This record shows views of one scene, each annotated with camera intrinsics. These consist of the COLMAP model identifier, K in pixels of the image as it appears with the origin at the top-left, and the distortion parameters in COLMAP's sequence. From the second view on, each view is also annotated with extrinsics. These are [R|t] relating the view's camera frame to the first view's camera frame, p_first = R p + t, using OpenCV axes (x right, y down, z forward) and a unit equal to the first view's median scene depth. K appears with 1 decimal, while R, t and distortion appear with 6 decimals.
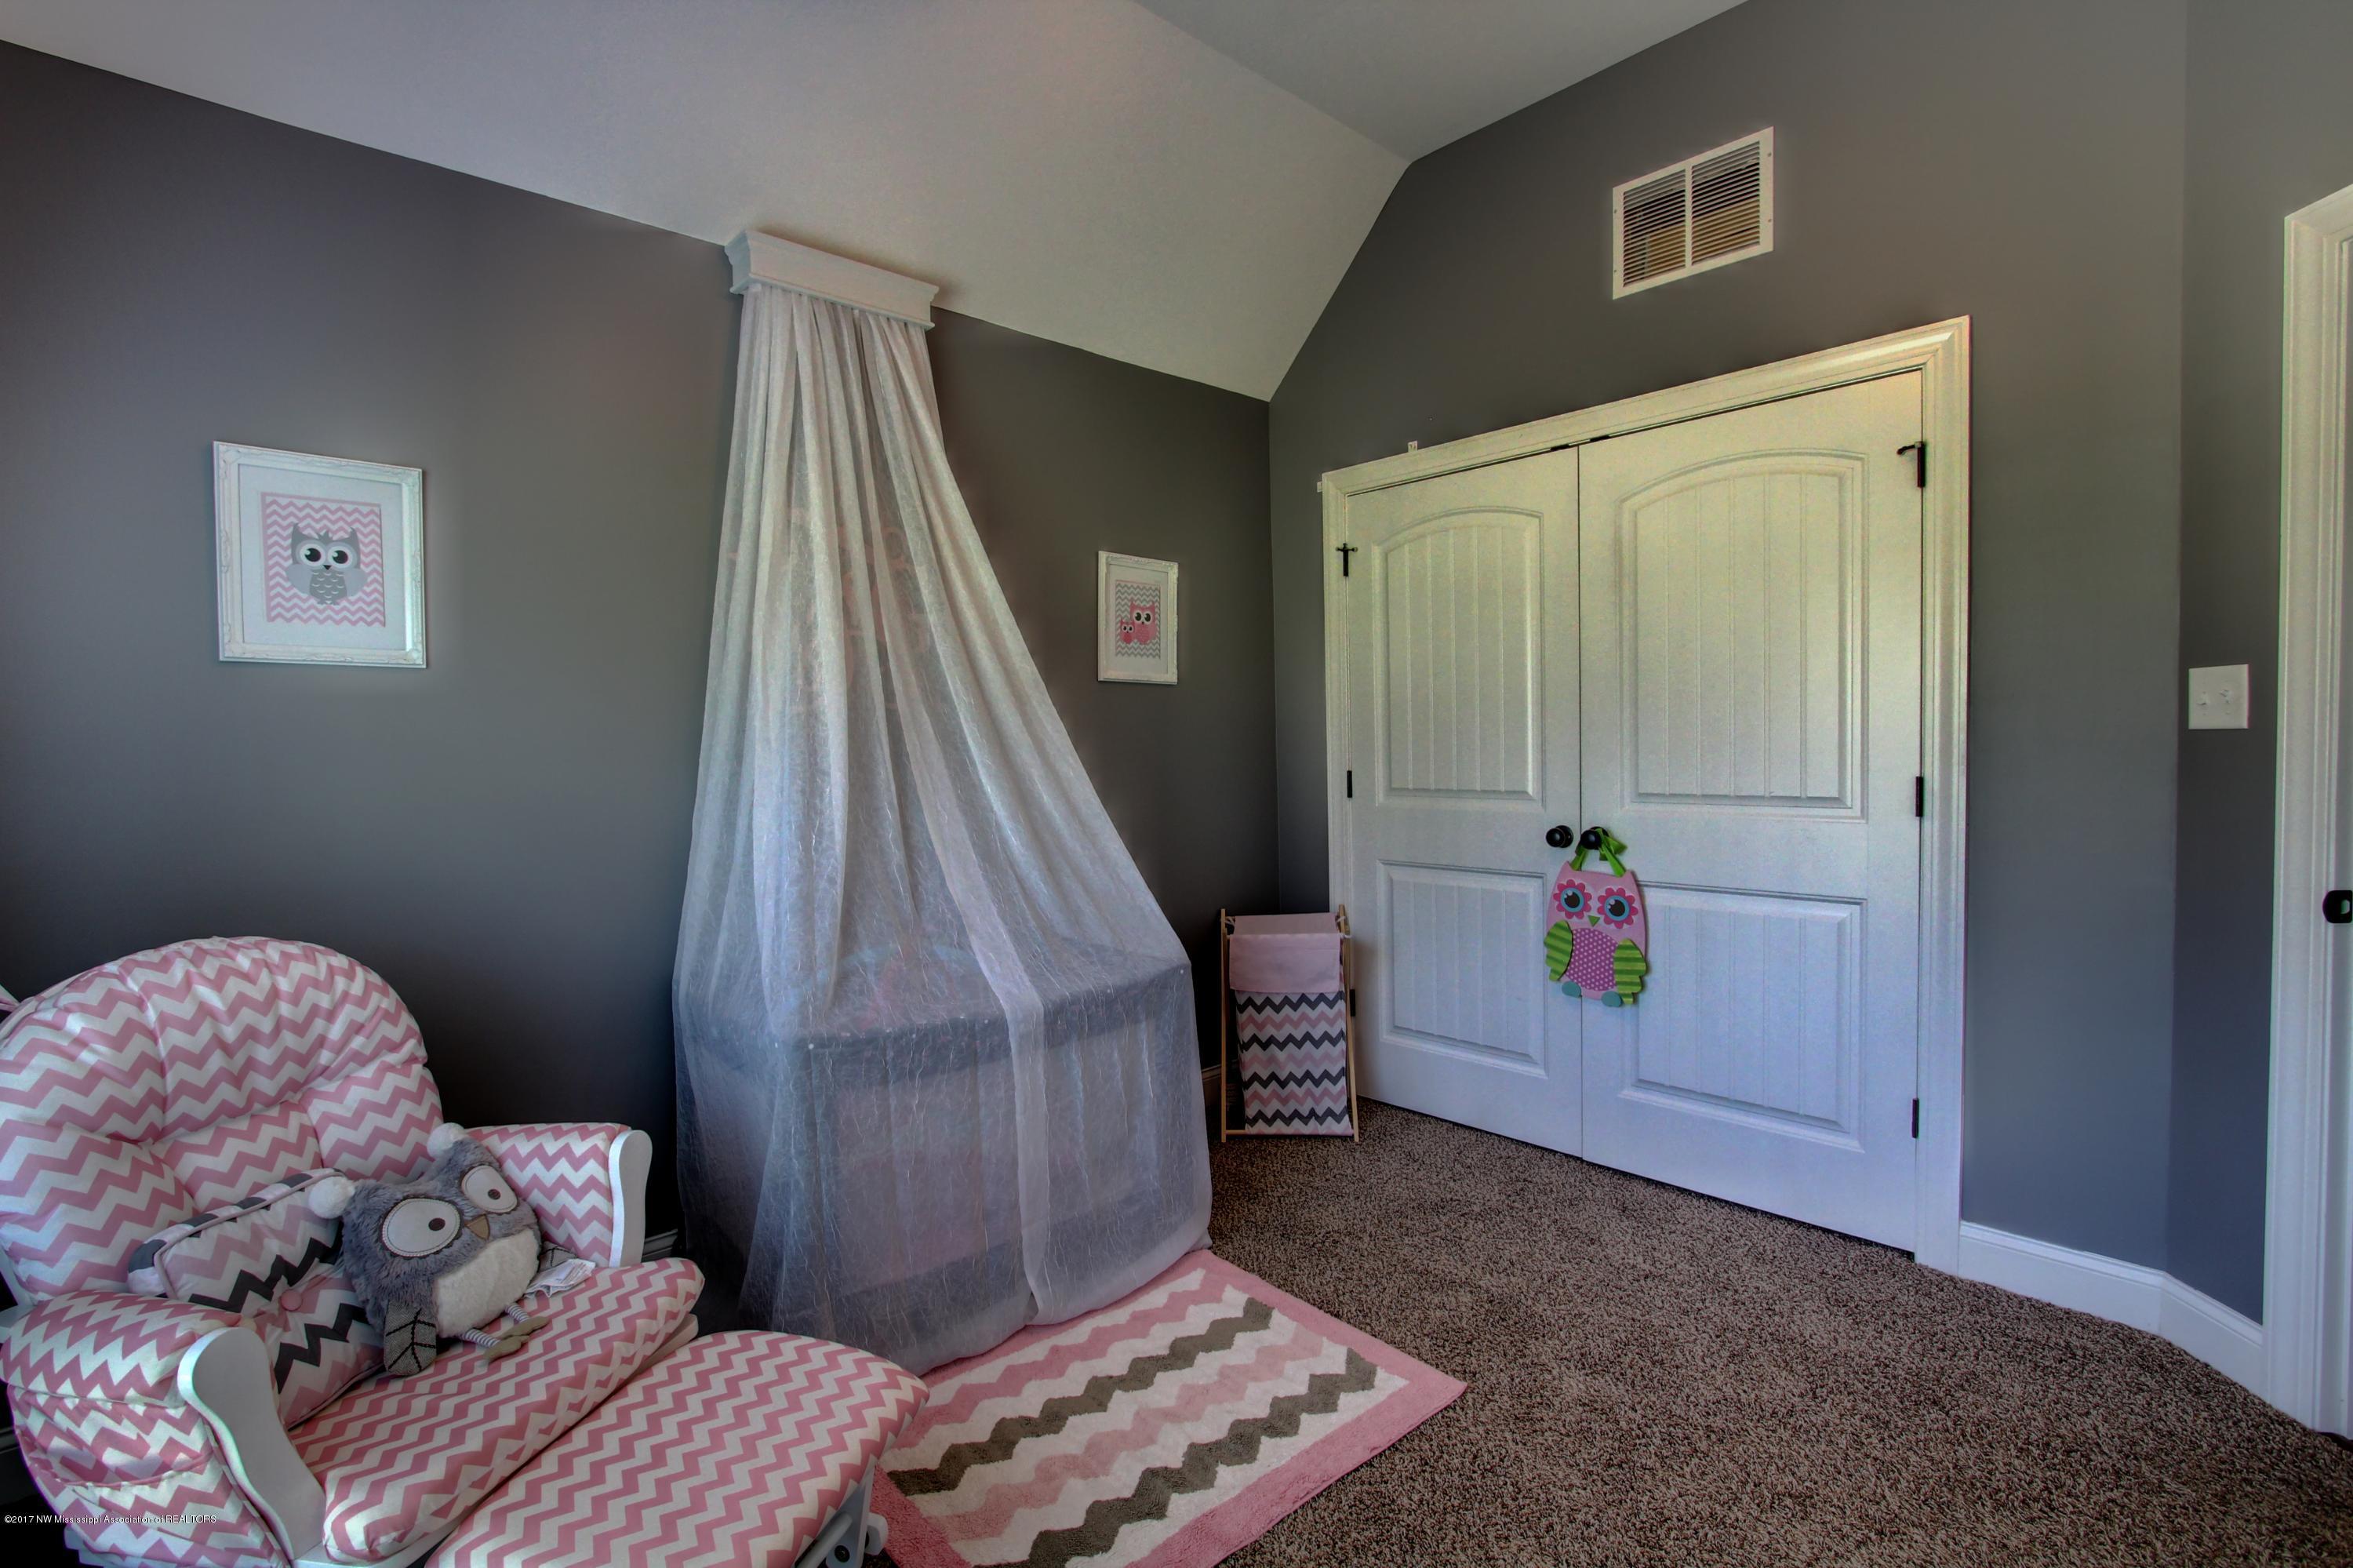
lens RADIAL K [[1084.7, 0, 1136.8], [0, 1084.7, 759.9], [0, 0, 1]] dist [-0.017710, 0.002340]
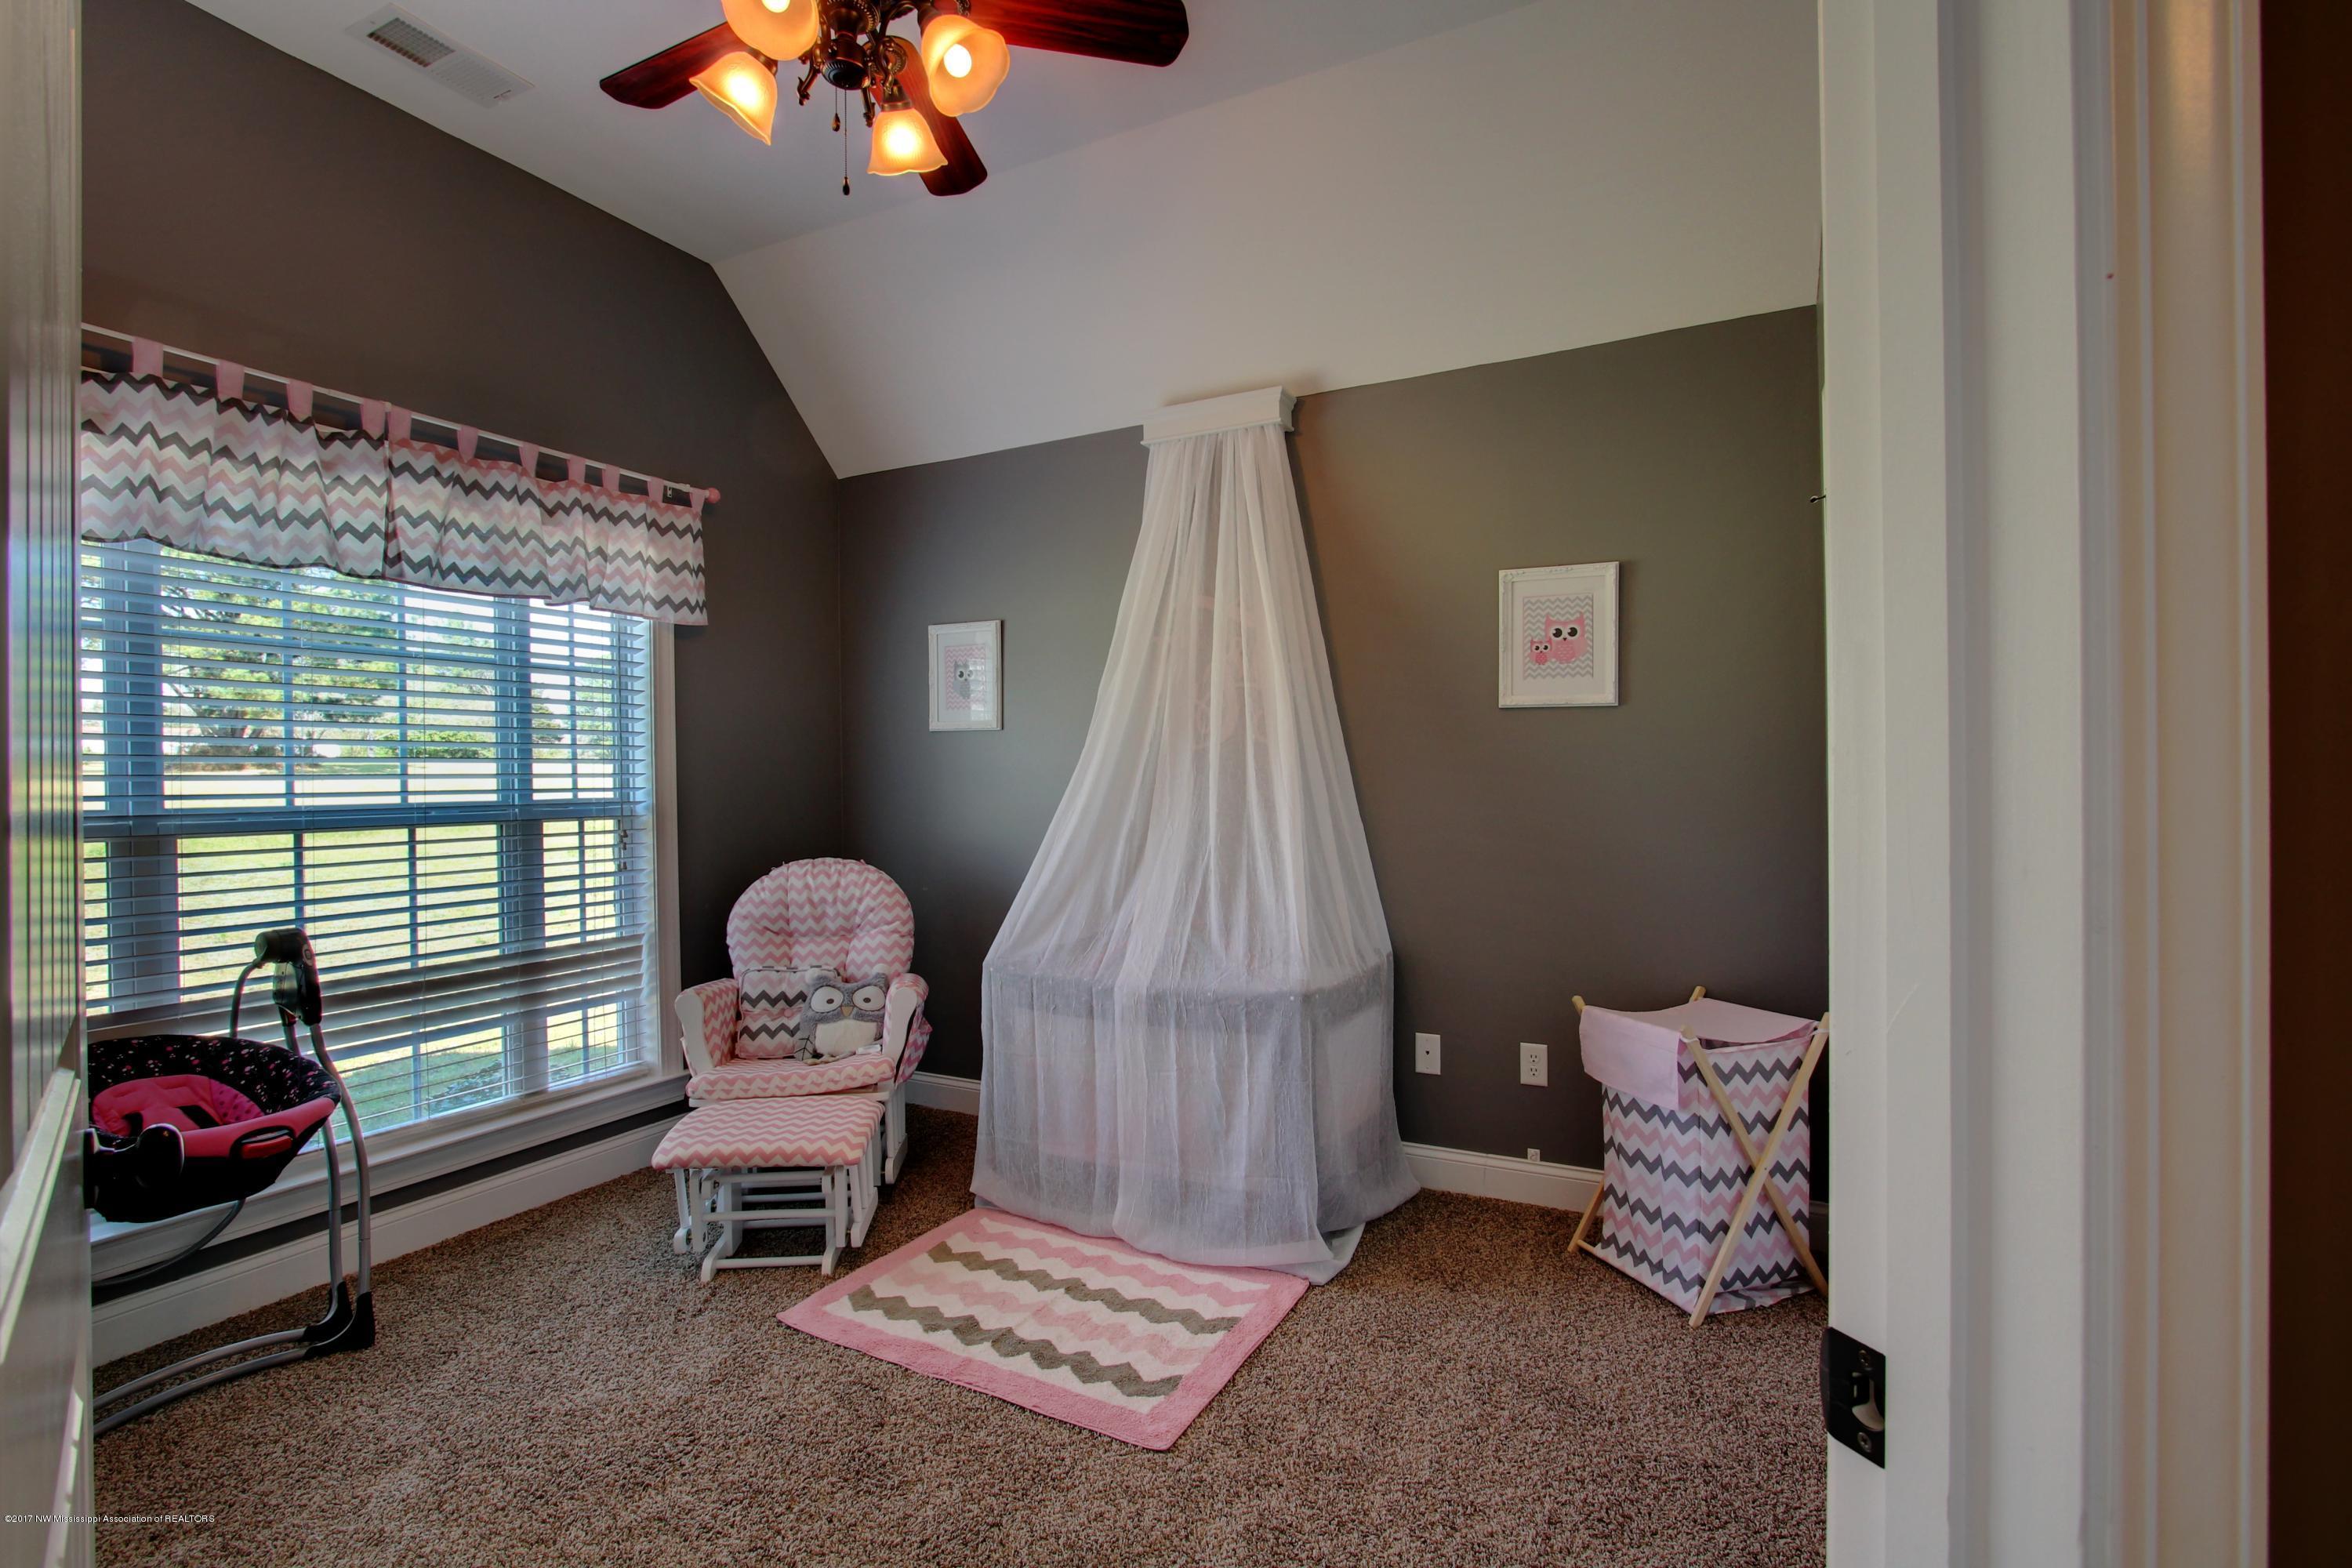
lens RADIAL K [[1084.2, 0, 1173.6], [0, 1084.2, 772.7], [0, 0, 1]] dist [-0.017710, 0.002340]
pose [[0.363786, 0.007466, -0.931453, 1.168489], [-0.016208, 0.999867, 0.001684, -0.022582], [0.931342, 0.014485, 0.363859, 0.633992]]
